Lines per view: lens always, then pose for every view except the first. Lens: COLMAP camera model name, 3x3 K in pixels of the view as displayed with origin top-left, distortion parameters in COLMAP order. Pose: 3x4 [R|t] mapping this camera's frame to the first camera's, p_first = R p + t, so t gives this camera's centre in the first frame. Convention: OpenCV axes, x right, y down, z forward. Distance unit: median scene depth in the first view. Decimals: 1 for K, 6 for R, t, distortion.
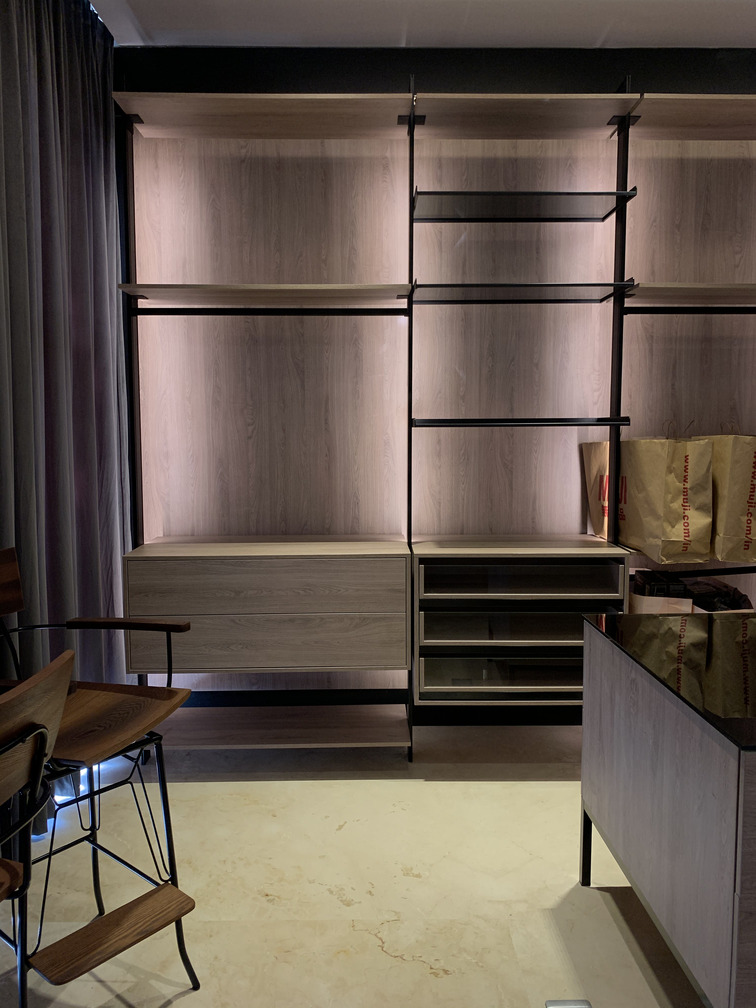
lens RADIAL K [[756.9, 0, 382.2], [0, 756.9, 496.5], [0, 0, 1]] dist [0.060519, -0.090834]
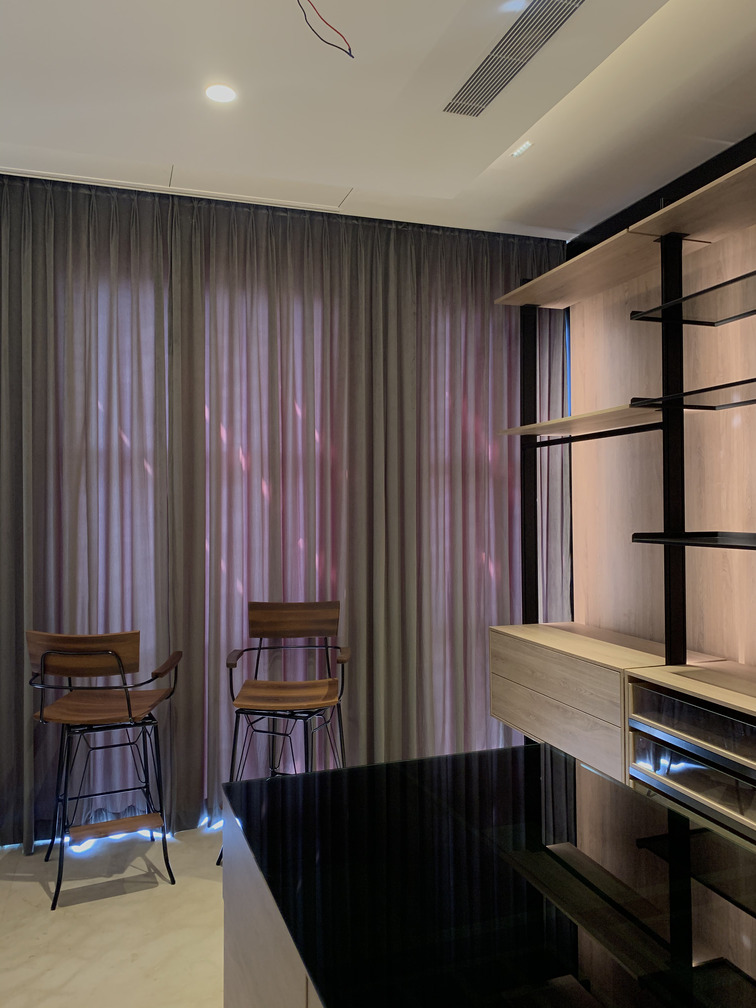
lens RADIAL K [[756.9, 0, 382.2], [0, 756.9, 496.5], [0, 0, 1]] dist [0.060519, -0.090834]
pose [[0.326021, -0.006017, -0.945343, 0.878022], [-0.080635, 0.996159, -0.034149, -0.091639], [0.941917, 0.087361, 0.324283, 0.351060]]
